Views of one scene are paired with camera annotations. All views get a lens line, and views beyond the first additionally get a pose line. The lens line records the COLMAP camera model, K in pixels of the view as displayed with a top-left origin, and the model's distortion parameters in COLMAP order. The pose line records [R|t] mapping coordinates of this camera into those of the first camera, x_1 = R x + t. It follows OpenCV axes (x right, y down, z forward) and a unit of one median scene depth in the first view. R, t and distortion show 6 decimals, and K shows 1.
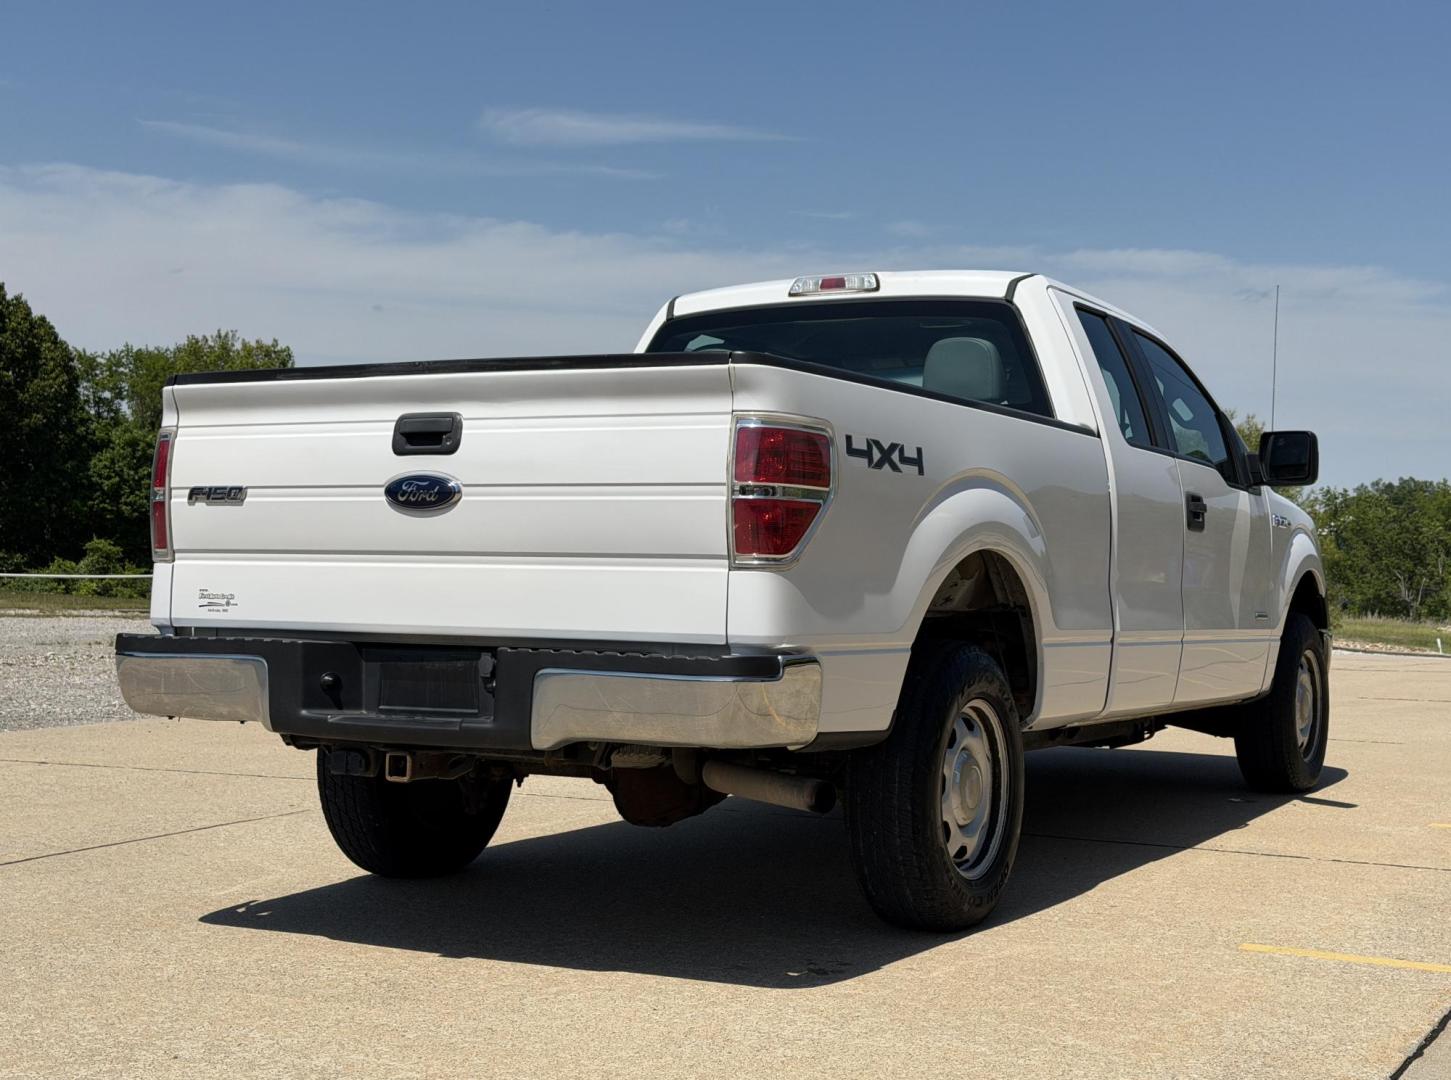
lens RADIAL K [[2064.5, 0, 725.5], [0, 2064.5, 540.0], [0, 0, 1]] dist [0.121062, -0.025031]
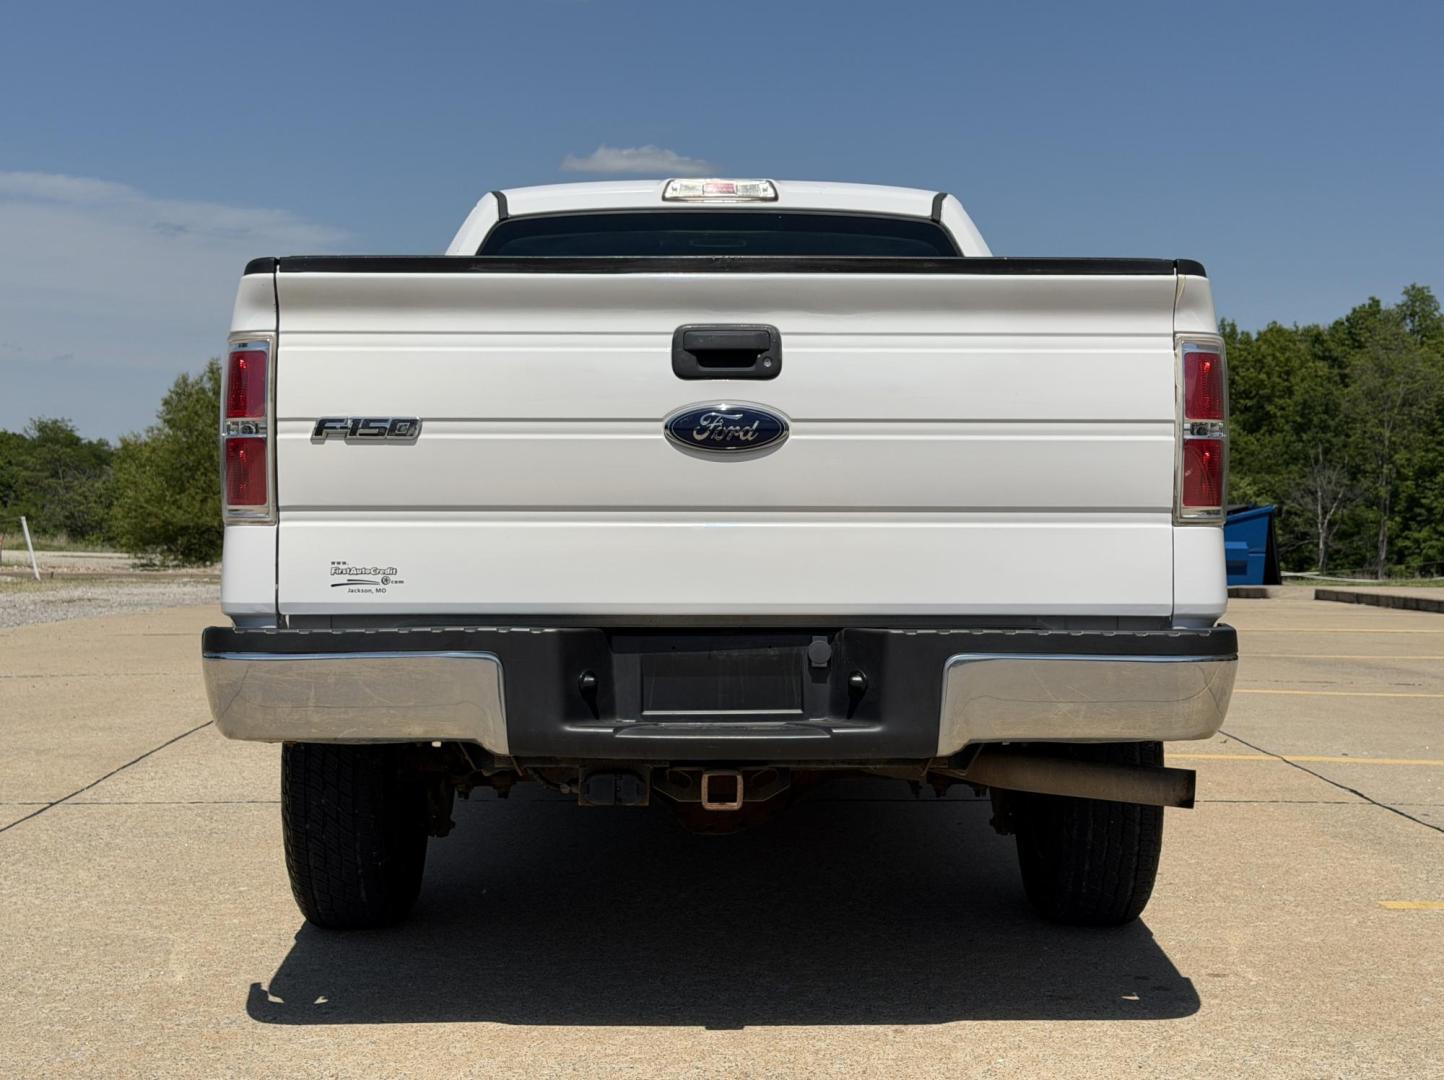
lens RADIAL K [[2024.5, 0, 722.0], [0, 2024.5, 540.0], [0, 0, 1]] dist [0.142591, -0.121530]
pose [[0.871326, -0.019510, 0.490317, -0.503339], [0.003496, 0.999431, 0.033555, -0.007049], [-0.490692, -0.027523, 0.870898, 0.343476]]
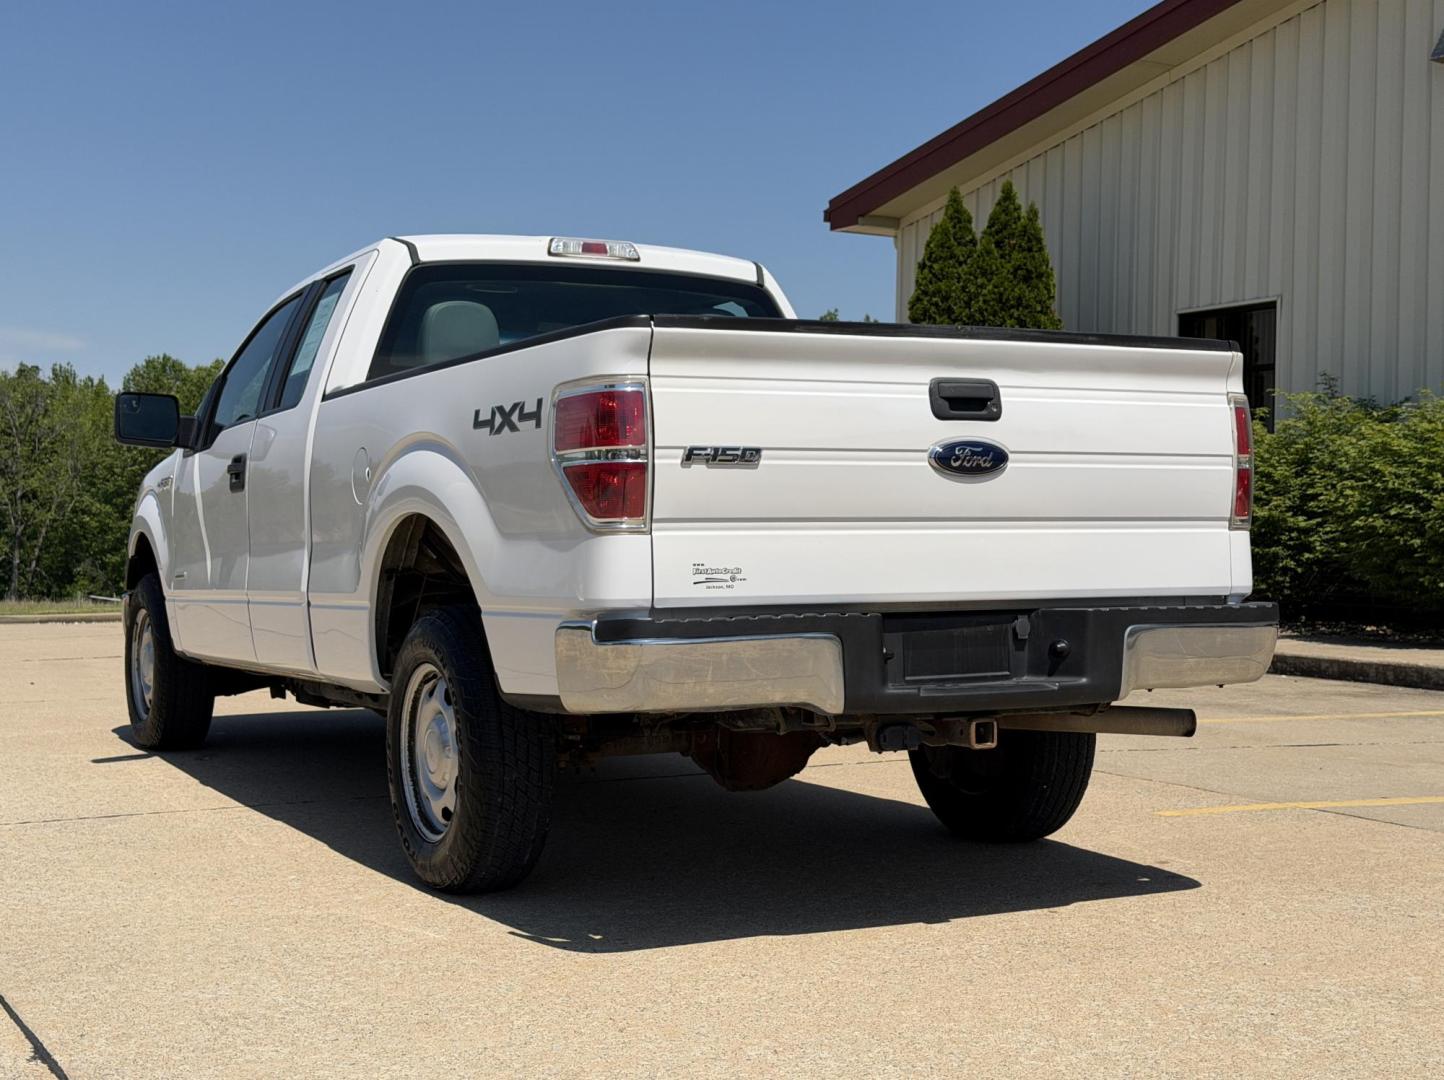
lens RADIAL K [[2024.5, 0, 722.0], [0, 2024.5, 540.0], [0, 0, 1]] dist [0.142591, -0.121530]
pose [[0.557956, -0.019458, 0.829642, -1.002251], [0.002491, 0.999760, 0.021773, -0.005077], [-0.829867, -0.010082, 0.557871, 0.542099]]
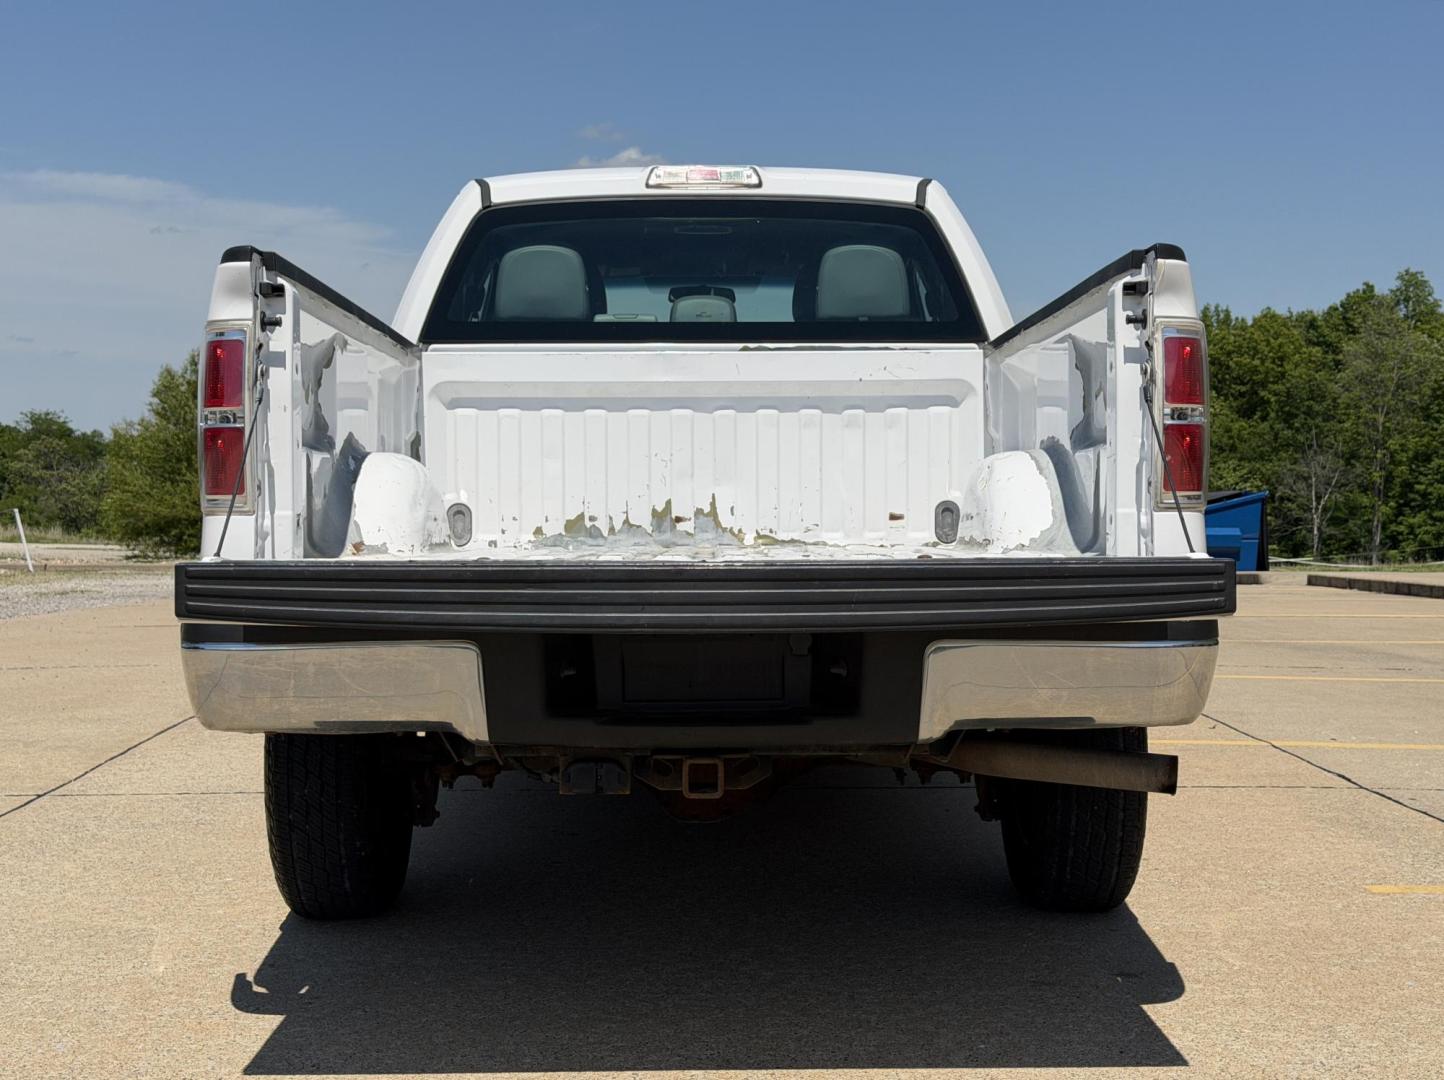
lens RADIAL K [[2024.5, 0, 722.0], [0, 2024.5, 540.0], [0, 0, 1]] dist [0.142591, -0.121530]
pose [[0.870224, -0.026626, 0.491935, -0.497458], [0.008488, 0.999201, 0.039067, -0.006456], [-0.492582, -0.029821, 0.869755, 0.342170]]
